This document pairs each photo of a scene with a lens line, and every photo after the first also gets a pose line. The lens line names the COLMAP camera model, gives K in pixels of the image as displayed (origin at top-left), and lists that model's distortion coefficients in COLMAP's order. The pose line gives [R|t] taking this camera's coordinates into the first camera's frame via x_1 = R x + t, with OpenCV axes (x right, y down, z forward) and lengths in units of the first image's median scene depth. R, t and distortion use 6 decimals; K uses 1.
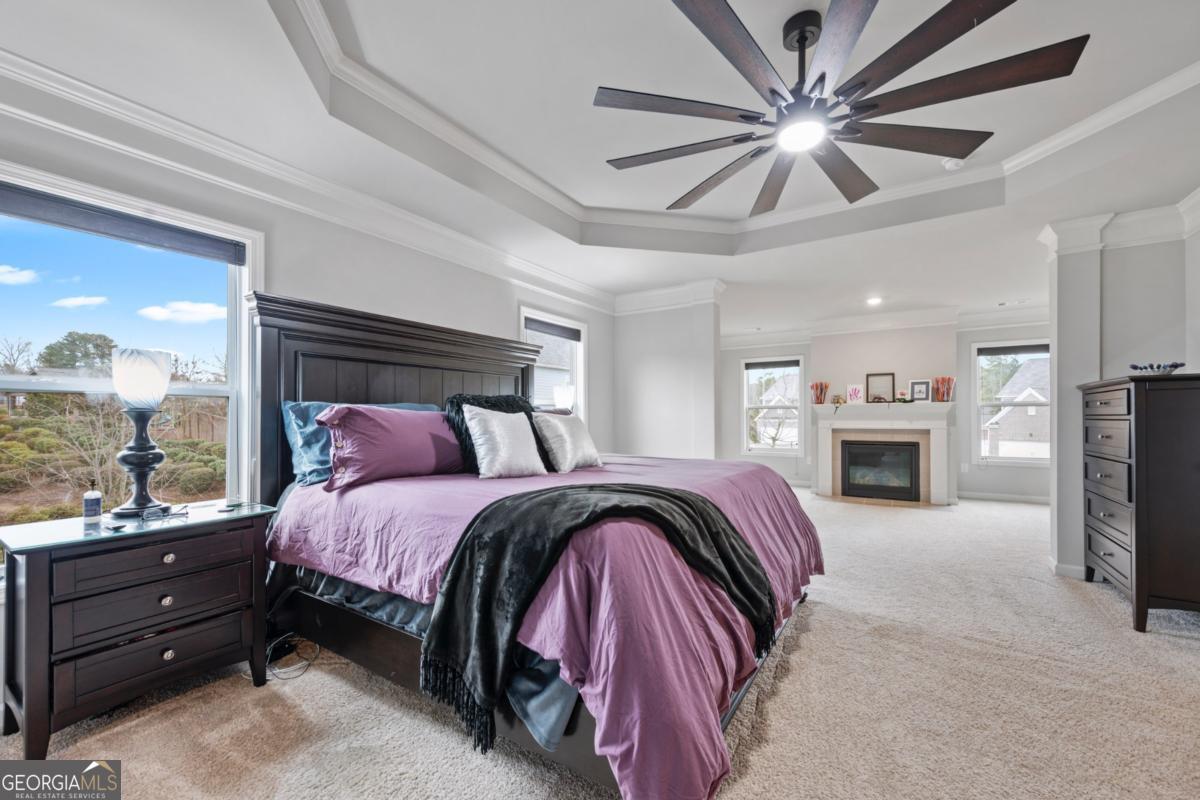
lens RADIAL K [[472.8, 0, 600.5], [0, 472.8, 409.4], [0, 0, 1]] dist [-0.009599, -0.000632]
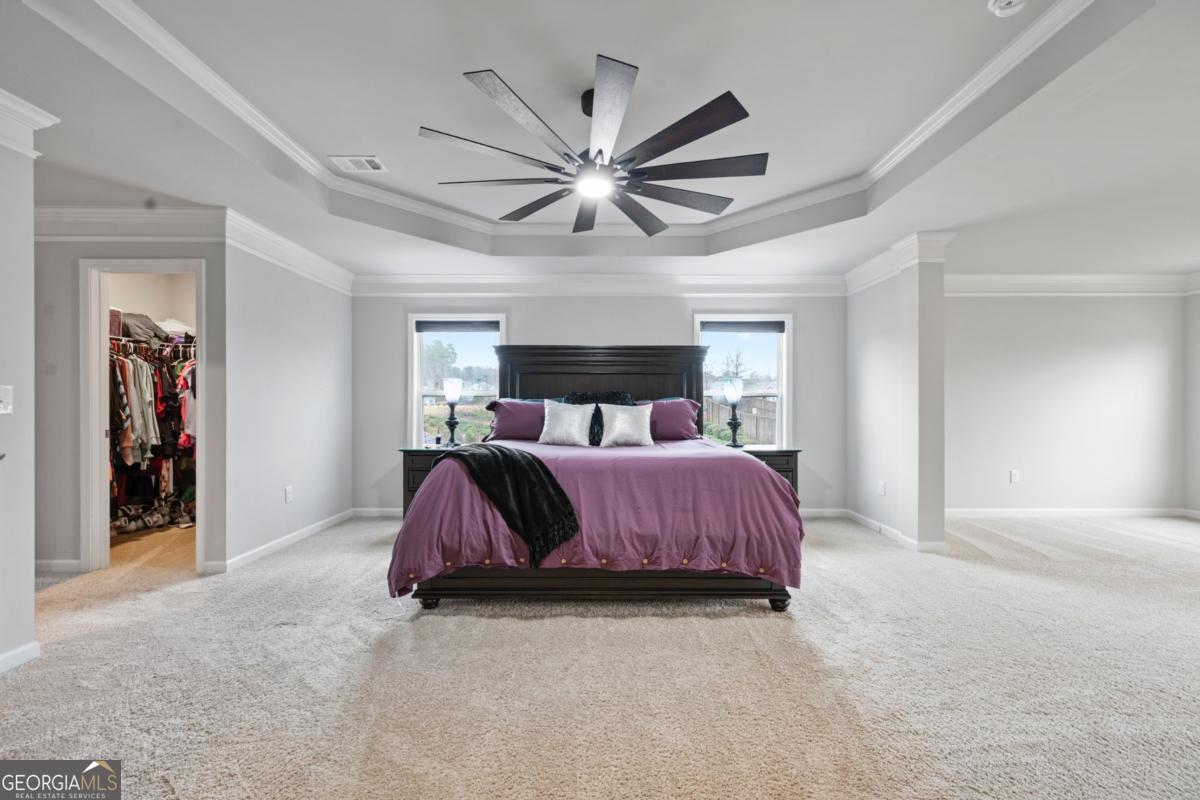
lens RADIAL K [[472.8, 0, 606.2], [0, 472.8, 402.4], [0, 0, 1]] dist [-0.009599, -0.000632]
pose [[0.549515, -0.000151, -0.835484, 0.746175], [0.009125, 0.999941, 0.005820, -0.003833], [0.835434, -0.010822, 0.549484, 0.161311]]
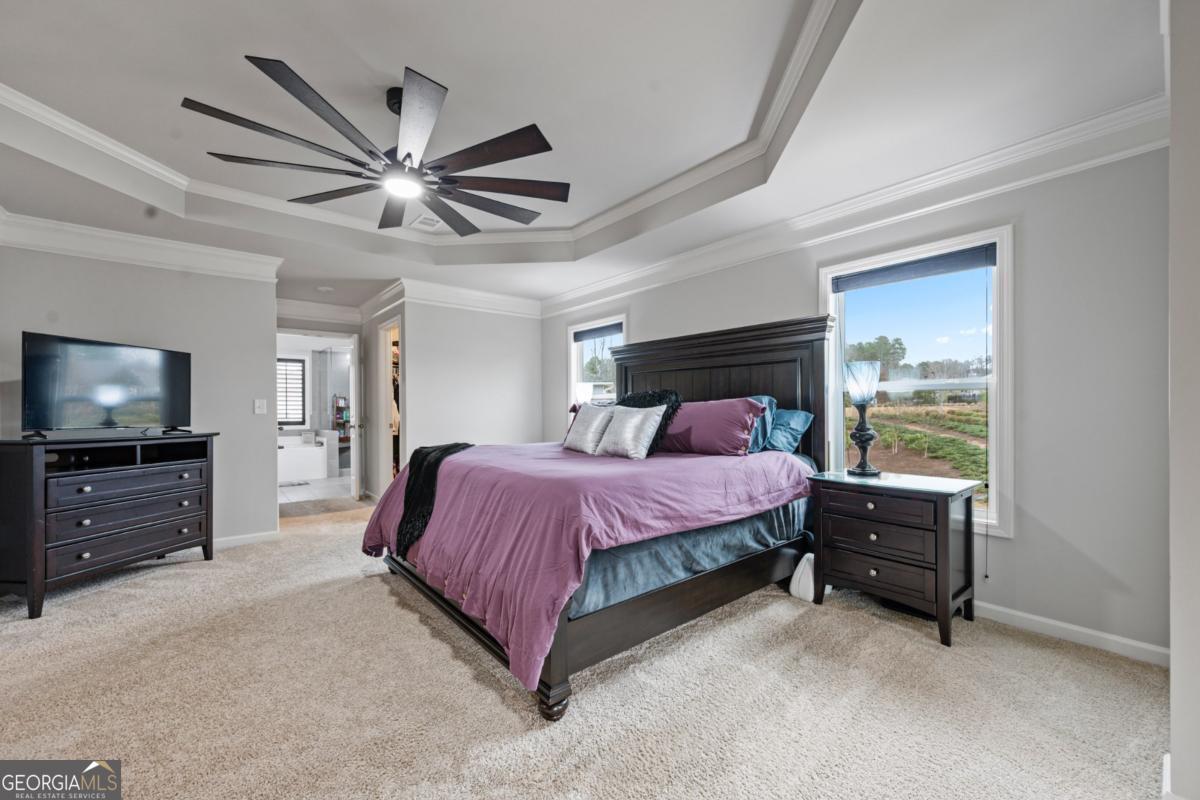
lens RADIAL K [[472.8, 0, 612.6], [0, 472.8, 407.2], [0, 0, 1]] dist [-0.009599, -0.000632]
pose [[-0.289805, 0.003992, -0.957077, 0.727017], [0.020578, 0.999786, -0.002061, 0.008794], [0.956864, -0.020292, -0.289825, 0.938756]]
